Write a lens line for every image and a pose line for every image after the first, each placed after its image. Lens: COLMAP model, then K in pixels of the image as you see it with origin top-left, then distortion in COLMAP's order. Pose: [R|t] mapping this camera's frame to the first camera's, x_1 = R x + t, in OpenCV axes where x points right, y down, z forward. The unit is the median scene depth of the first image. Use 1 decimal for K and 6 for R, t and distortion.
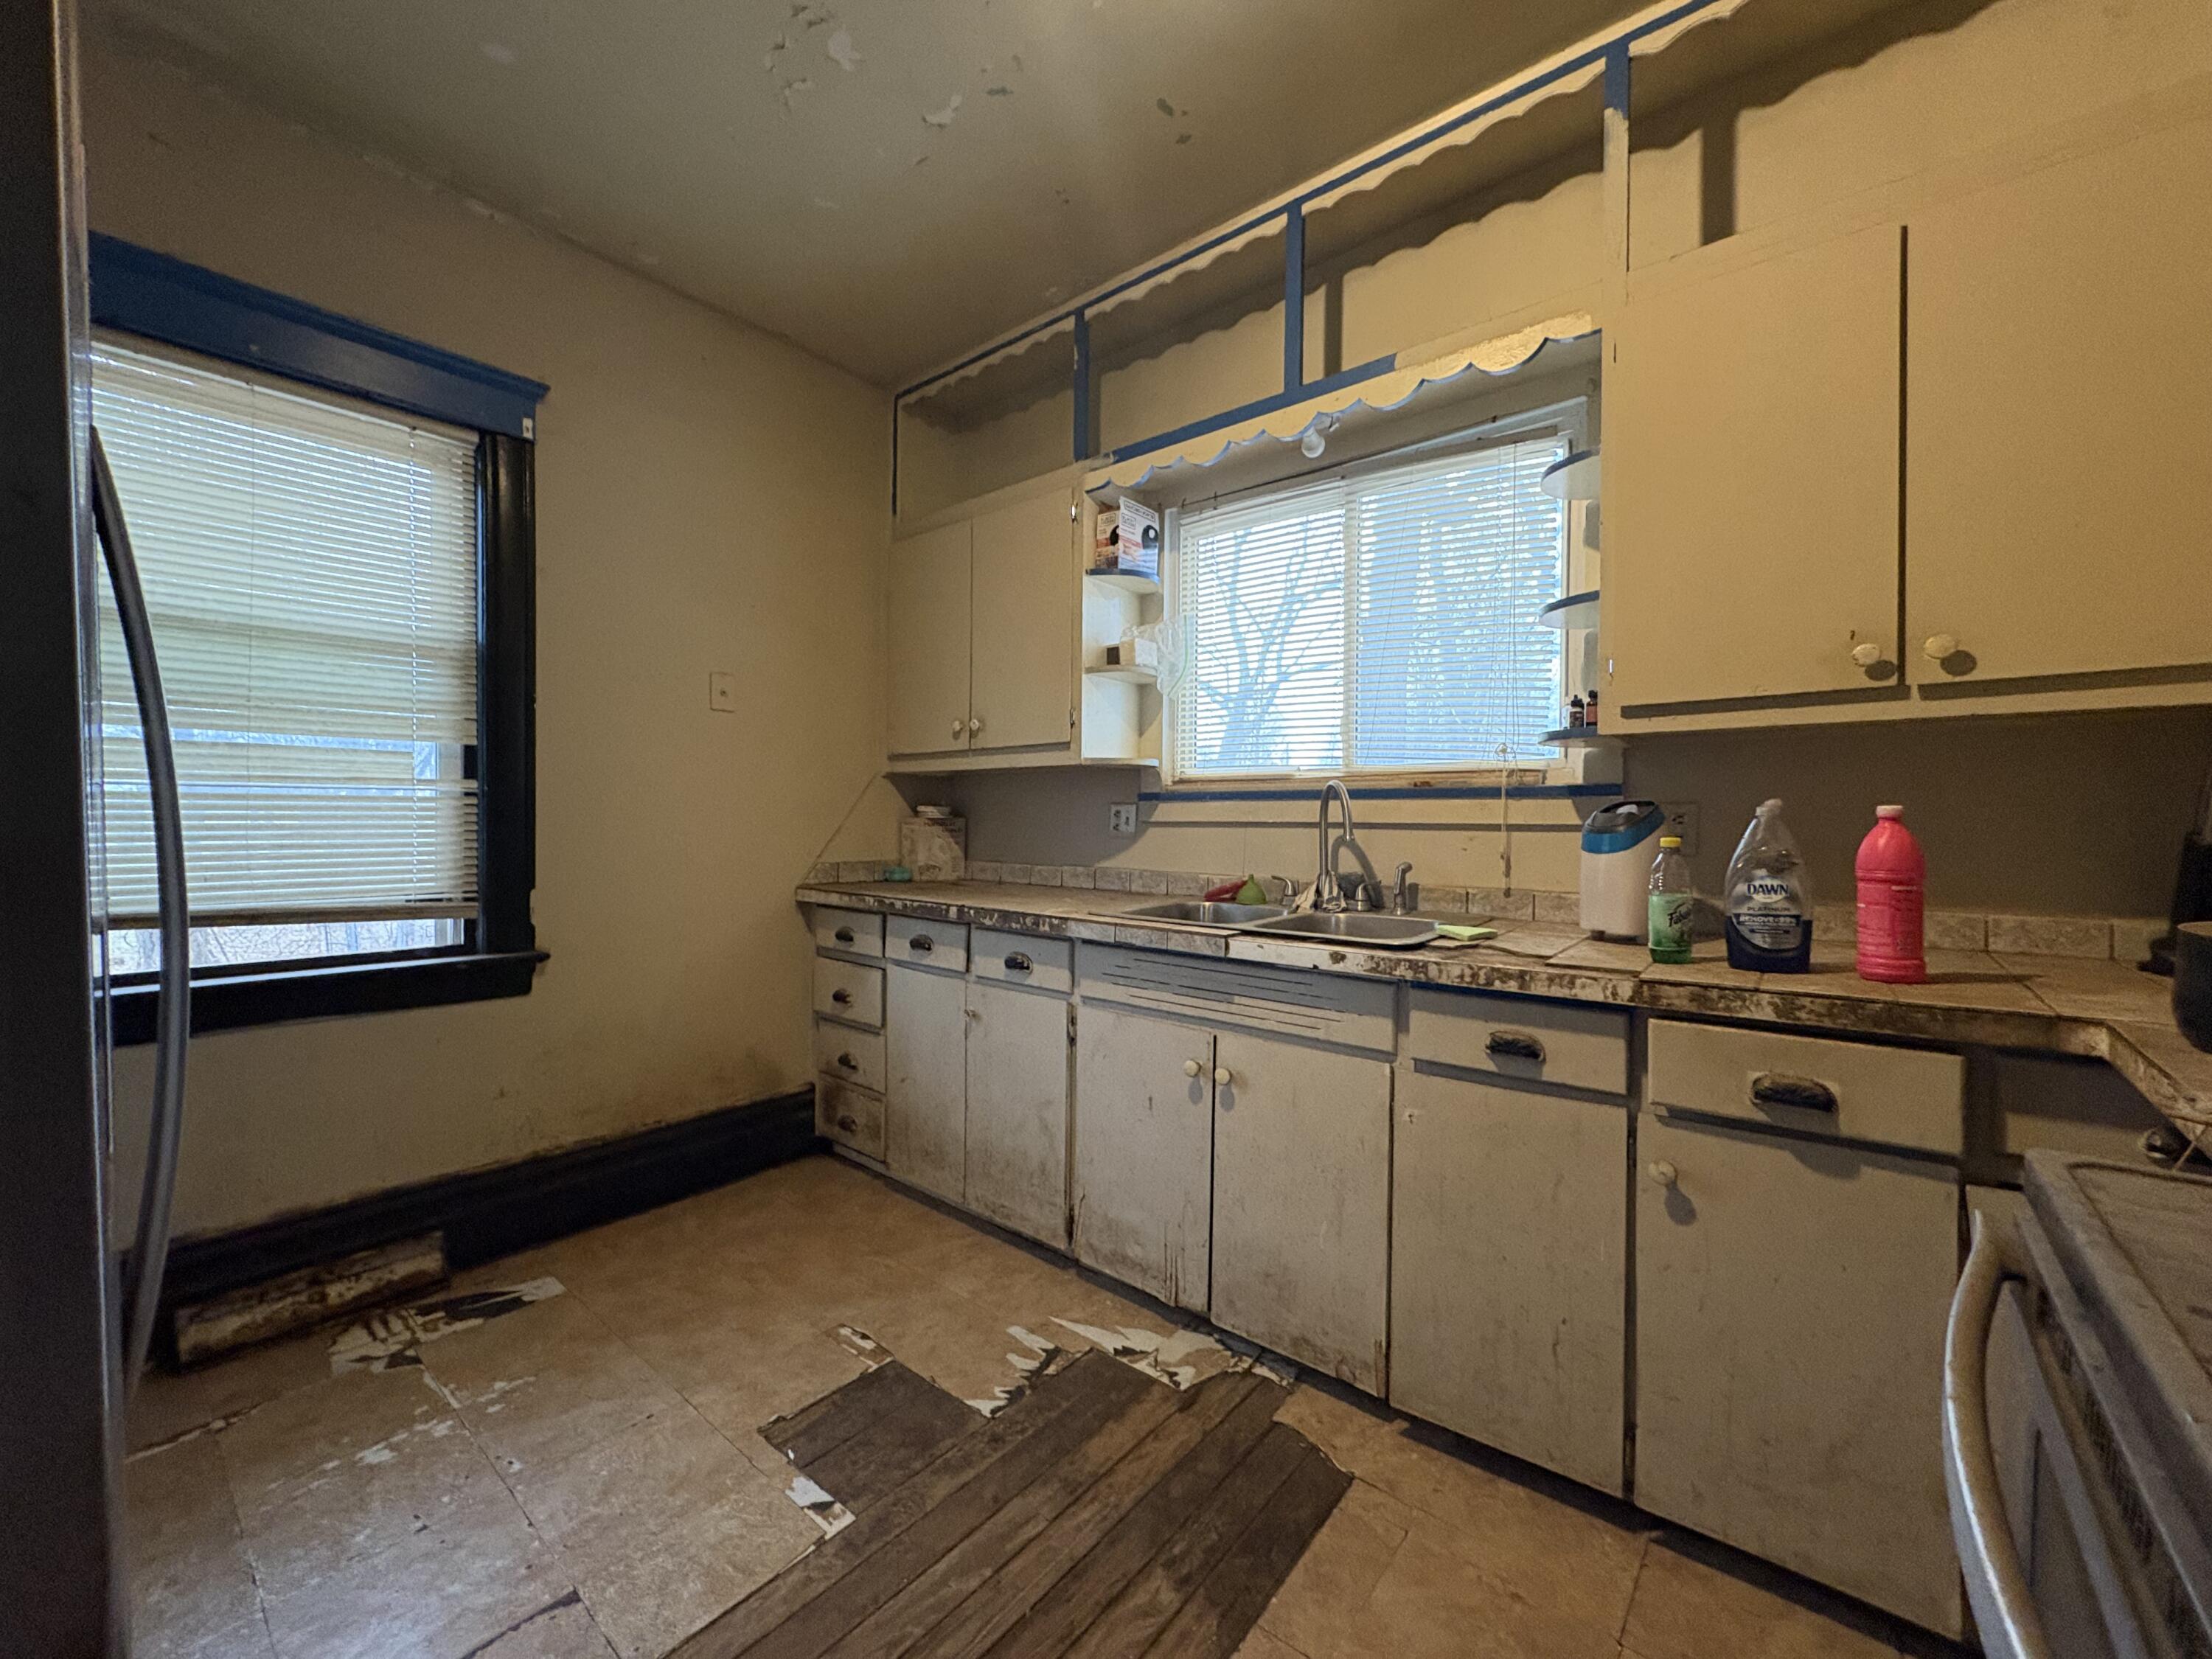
lens RADIAL K [[884.0, 0, 1101.0], [0, 884.0, 828.9], [0, 0, 1]] dist [0.000011, 0.000083]
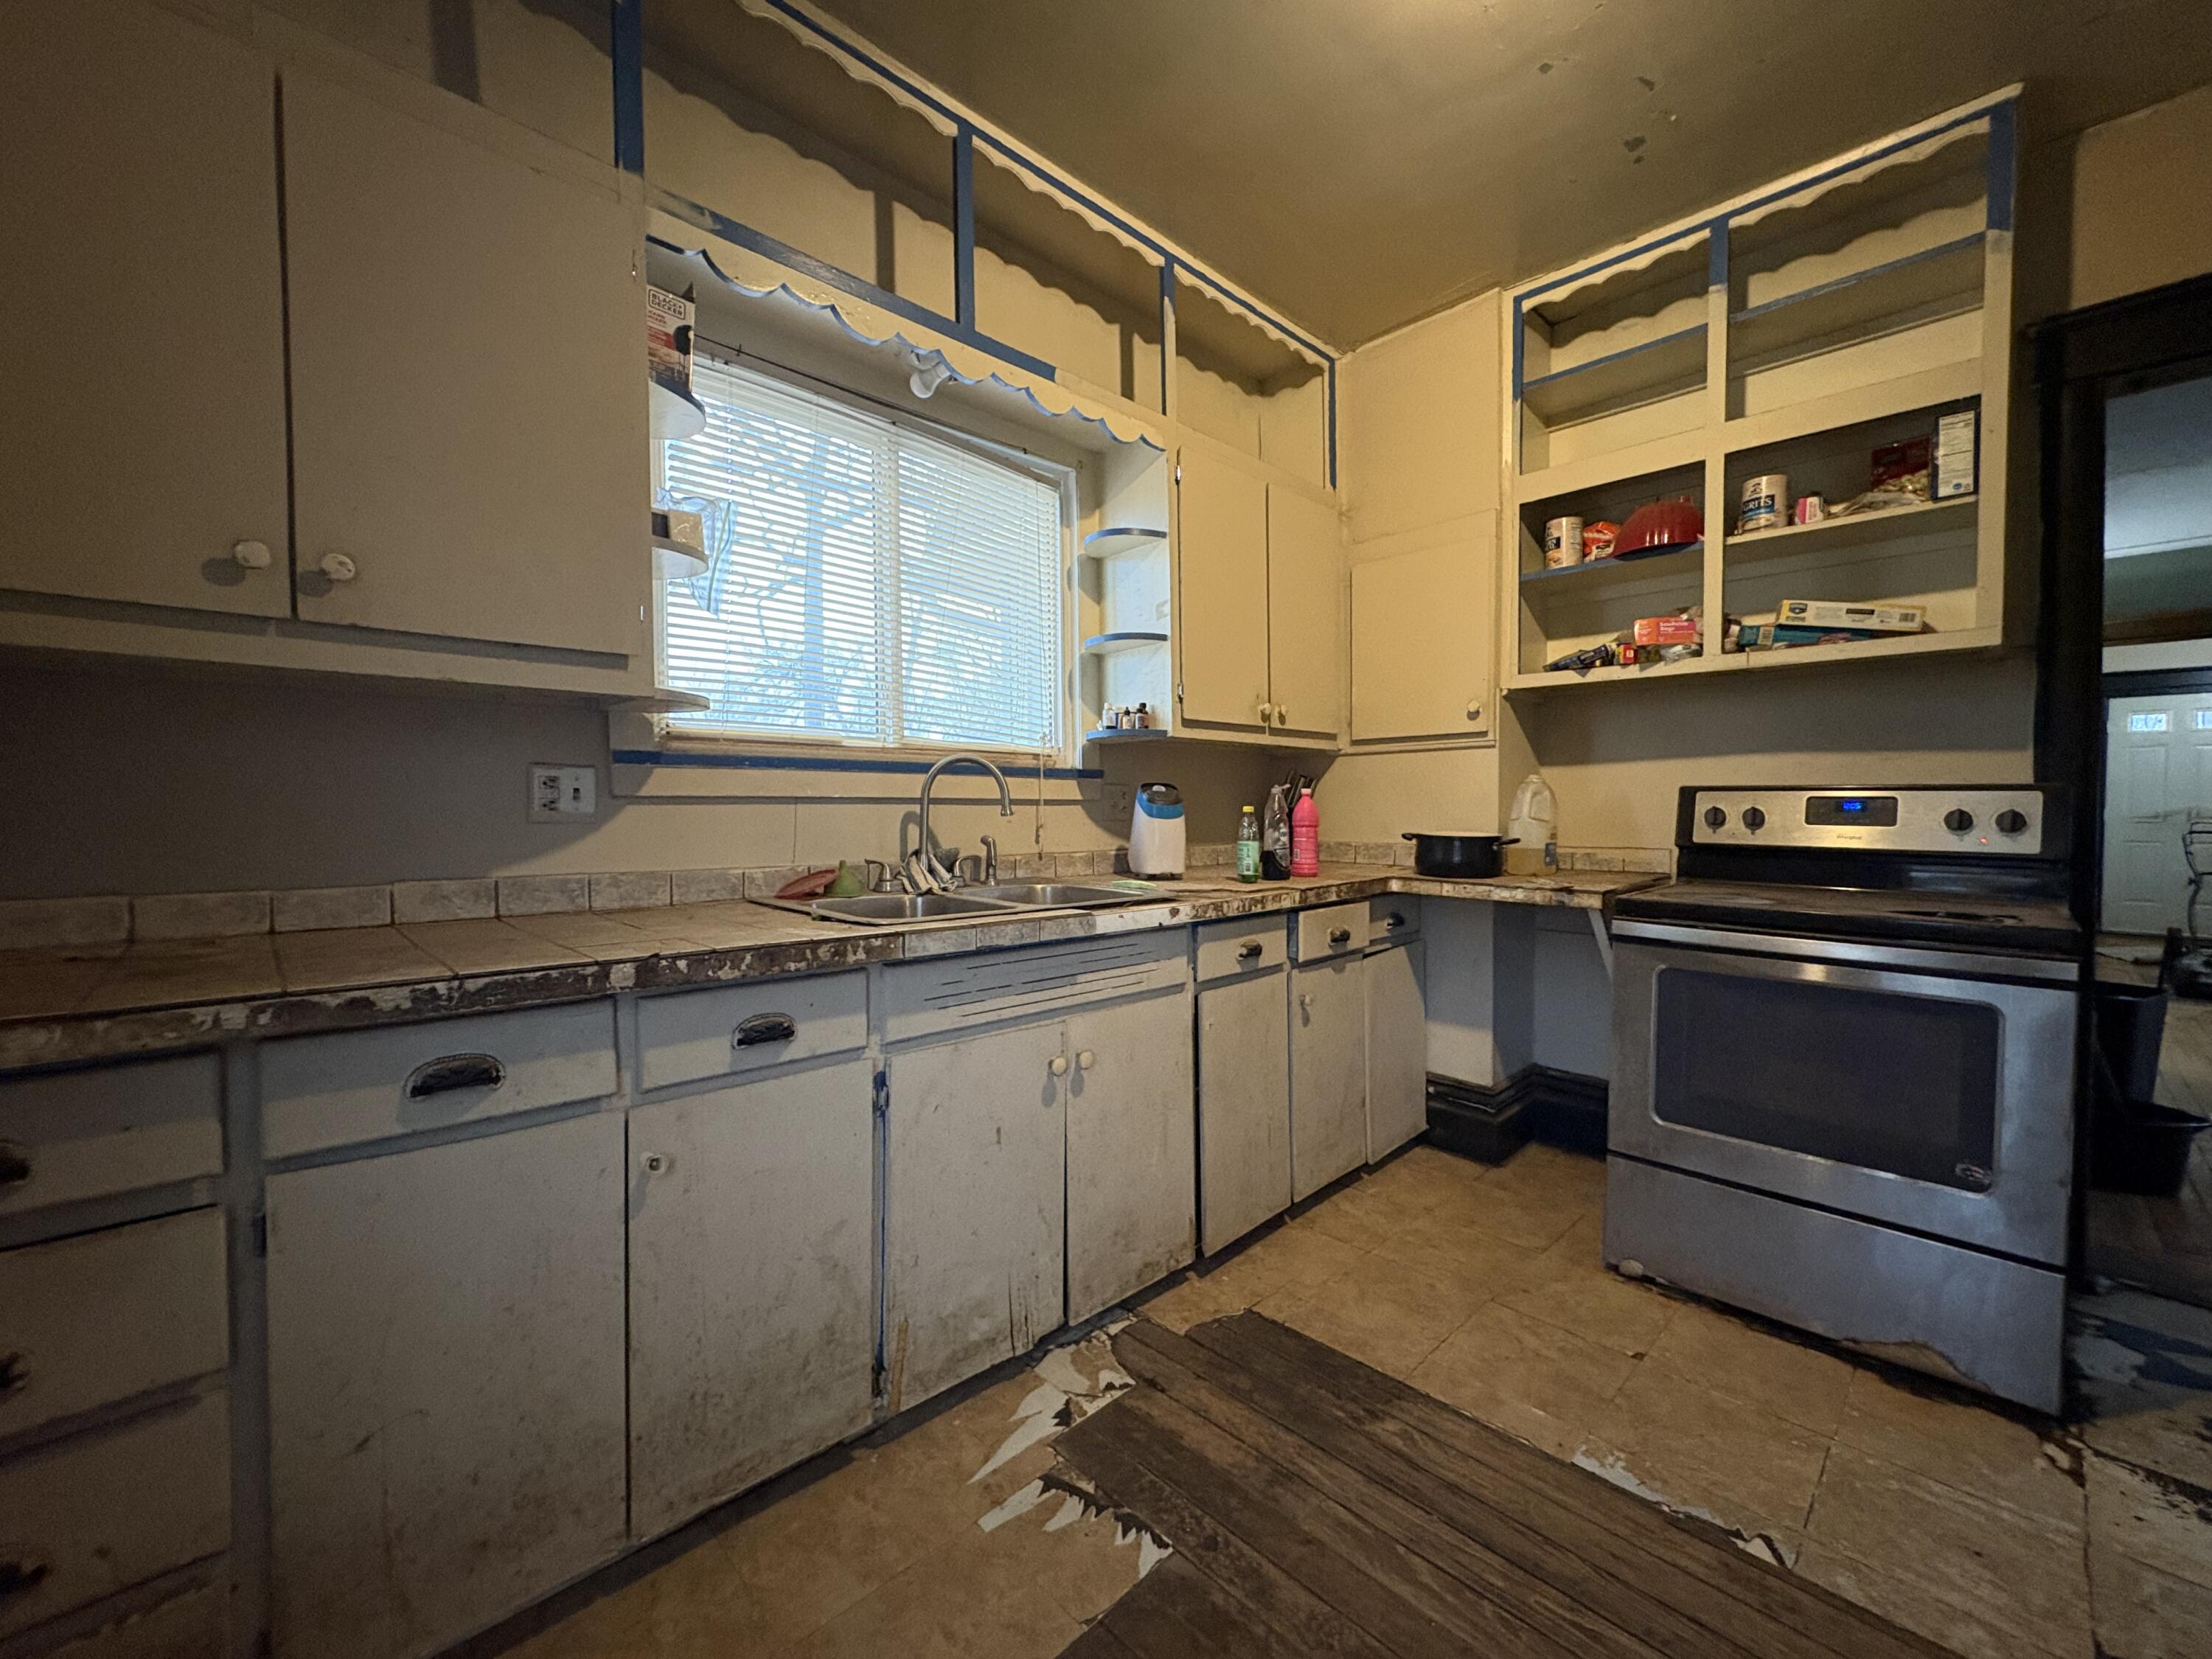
lens RADIAL K [[884.0, 0, 1103.6], [0, 884.0, 829.5], [0, 0, 1]] dist [0.000011, 0.000083]
pose [[0.104342, -0.029028, 0.994118, -0.759364], [0.011391, 0.999543, 0.027990, 0.003034], [-0.994476, 0.008404, 0.104625, 0.827138]]
